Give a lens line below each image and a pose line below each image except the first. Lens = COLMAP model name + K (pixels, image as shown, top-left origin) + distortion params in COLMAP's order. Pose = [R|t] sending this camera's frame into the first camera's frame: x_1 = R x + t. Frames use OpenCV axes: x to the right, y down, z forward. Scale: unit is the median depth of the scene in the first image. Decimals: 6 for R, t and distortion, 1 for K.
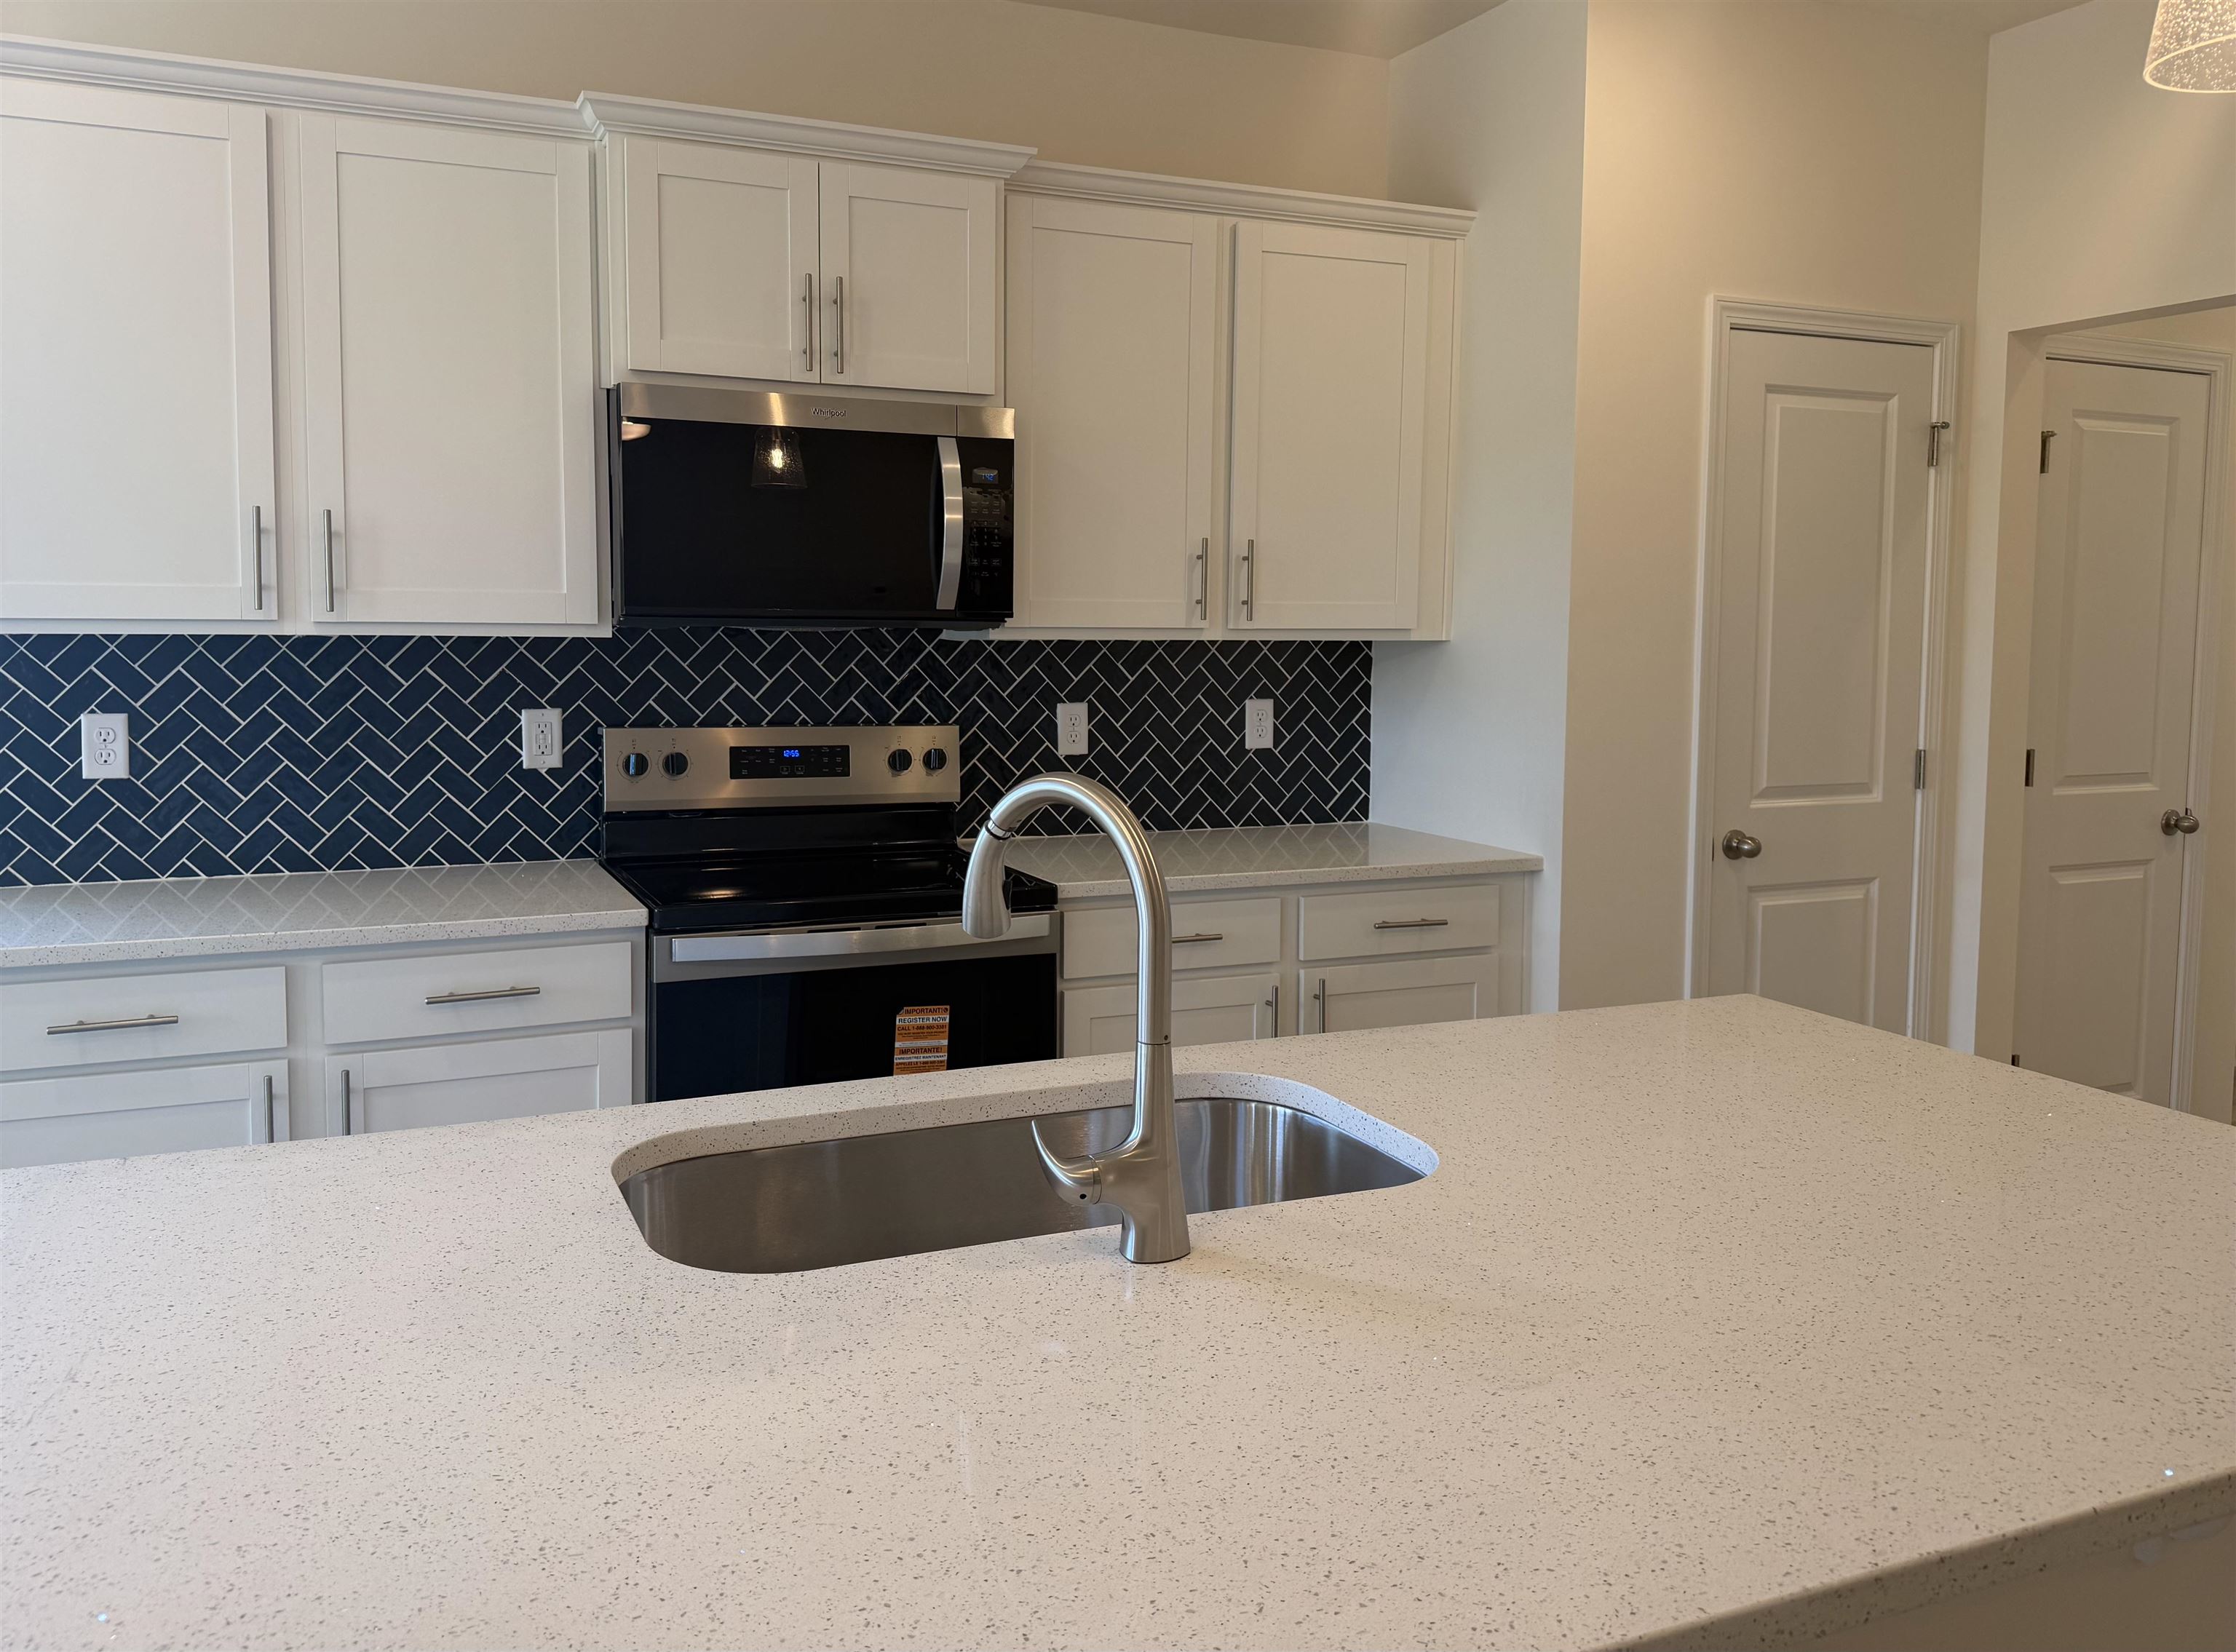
lens RADIAL K [[1702.2, 0, 1026.2], [0, 1702.2, 740.5], [0, 0, 1]] dist [0.202100, -0.376860]
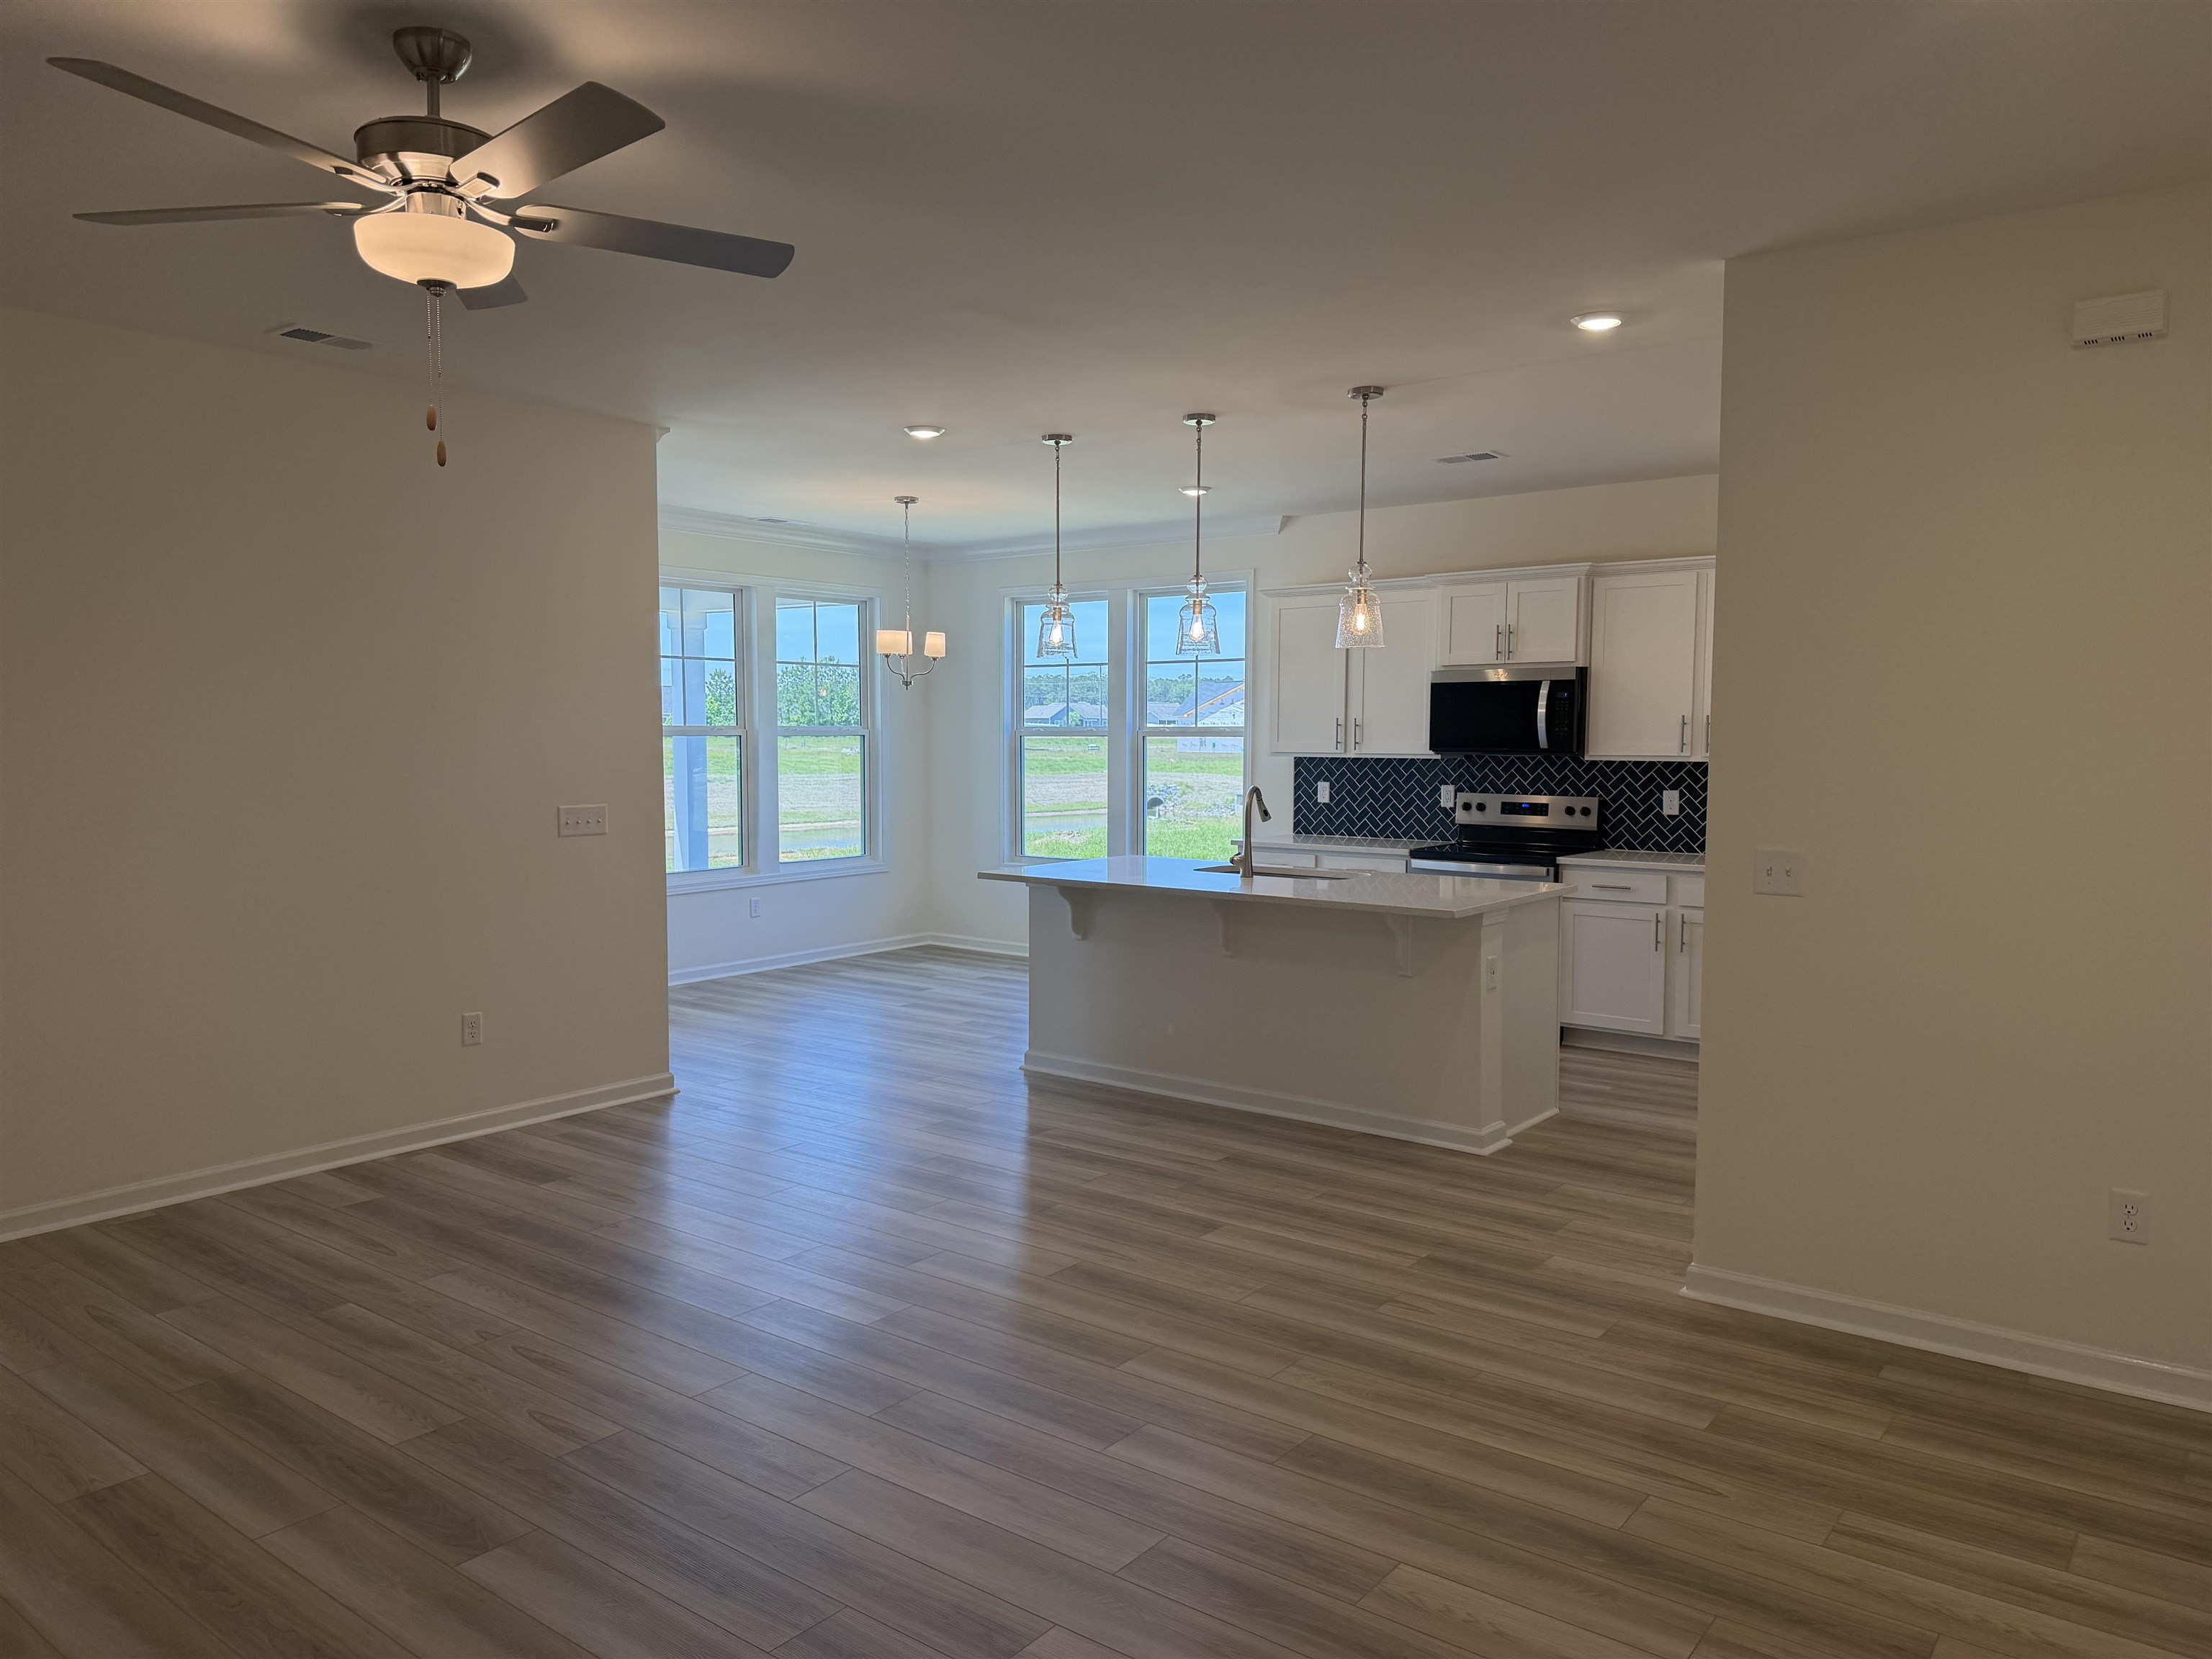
lens RADIAL K [[1536.4, 0, 1113.5], [0, 1536.4, 837.3], [0, 0, 1]] dist [0.114137, -0.164203]
pose [[0.501568, 0.053823, -0.863442, 1.546522], [-0.059721, 0.997836, 0.027509, 0.028060], [0.863054, 0.037768, 0.503697, -0.667042]]
